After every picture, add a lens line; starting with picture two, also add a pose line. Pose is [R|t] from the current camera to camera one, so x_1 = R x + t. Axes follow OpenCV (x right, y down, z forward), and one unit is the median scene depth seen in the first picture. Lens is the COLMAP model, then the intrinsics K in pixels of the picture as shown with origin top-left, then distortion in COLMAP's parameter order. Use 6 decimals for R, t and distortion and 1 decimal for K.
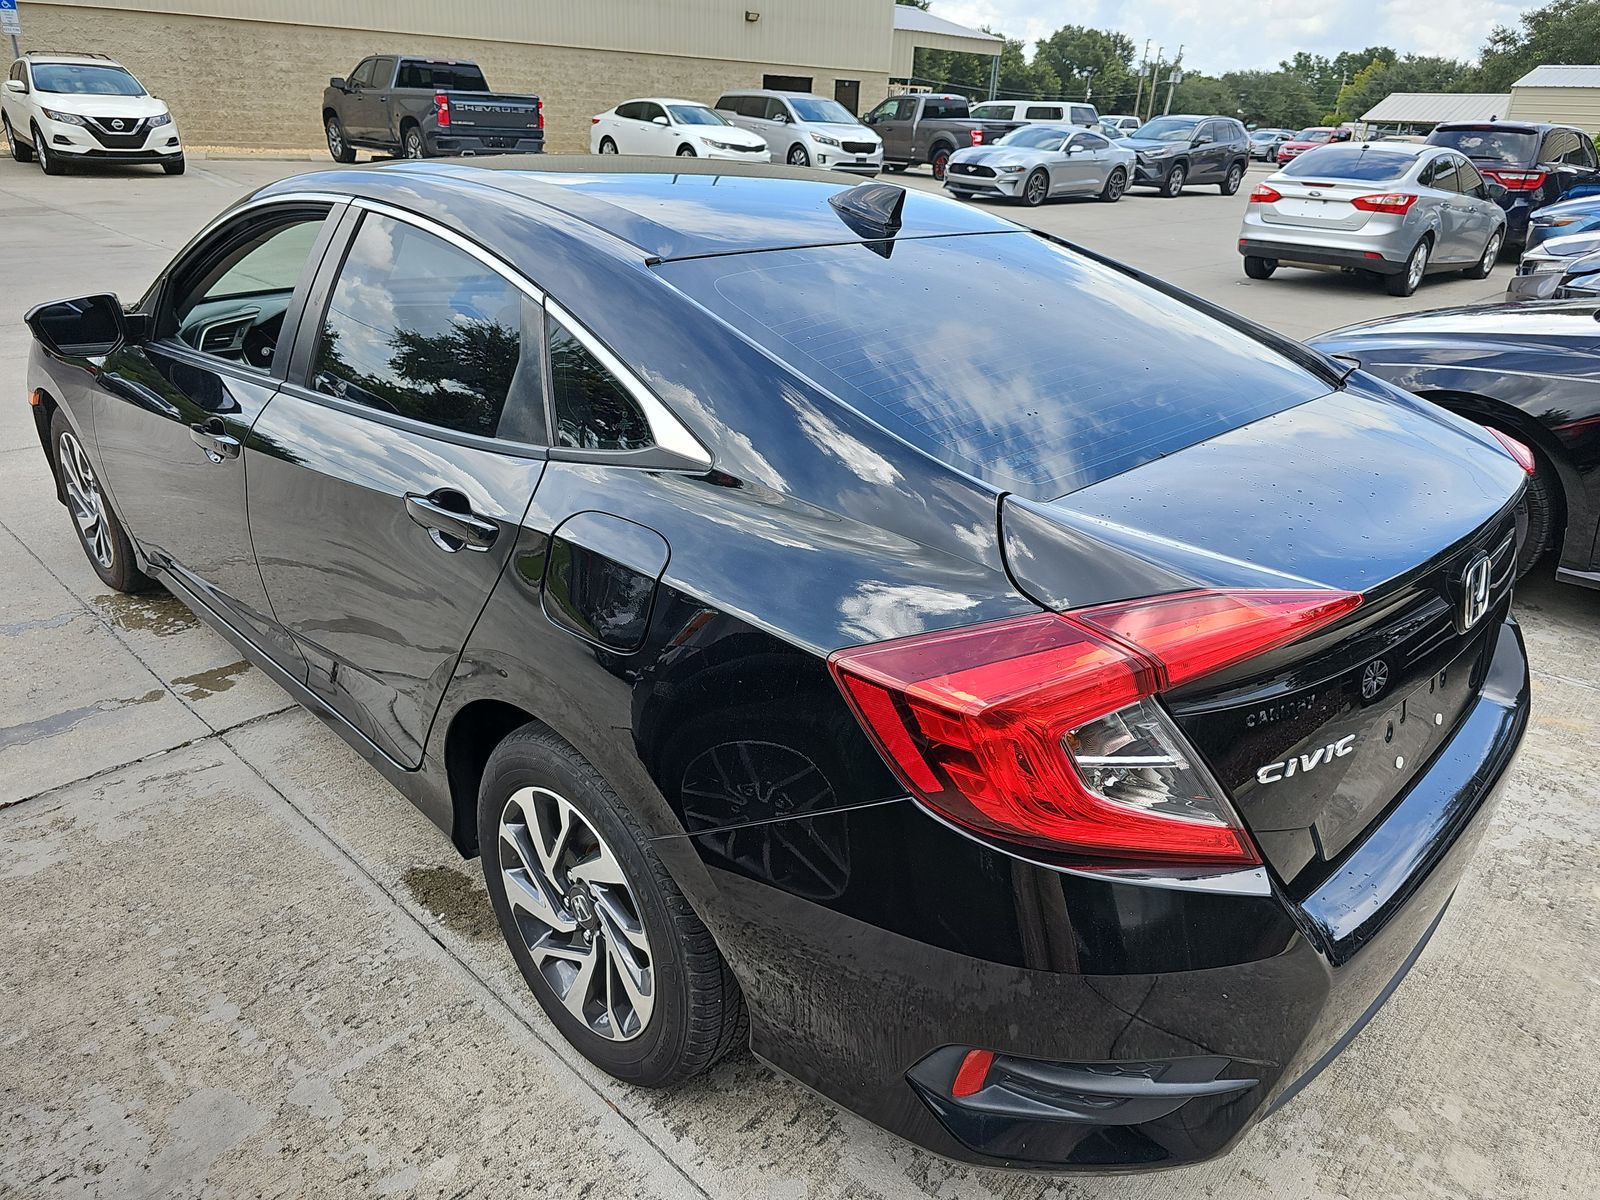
lens RADIAL K [[1072.9, 0, 810.4], [0, 1072.9, 618.7], [0, 0, 1]] dist [0.020201, -0.009328]
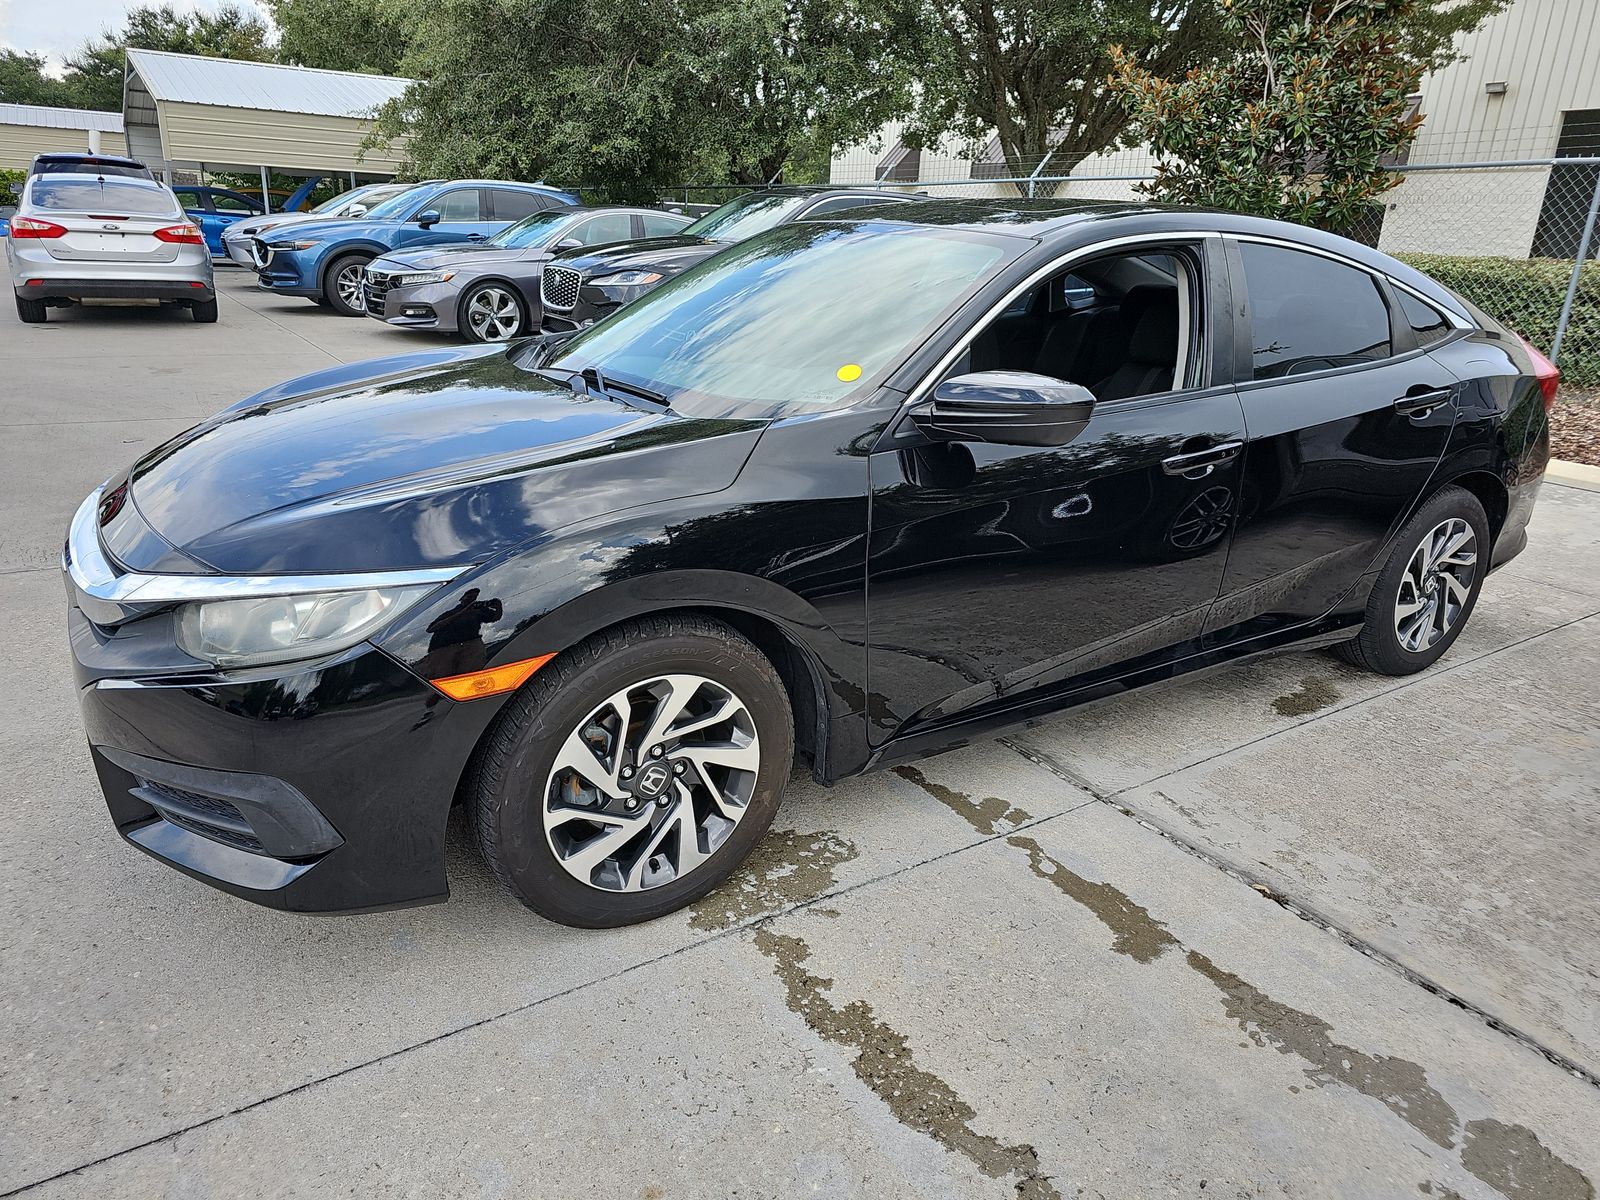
lens RADIAL K [[1065.0, 0, 800.0], [0, 1065.0, 600.0], [0, 0, 1]] dist [0.031766, -0.018385]
pose [[0.222343, -0.345949, 0.911528, -1.290419], [0.379356, 0.891953, 0.245986, -0.350733], [-0.898138, 0.291100, 0.329557, 0.803751]]
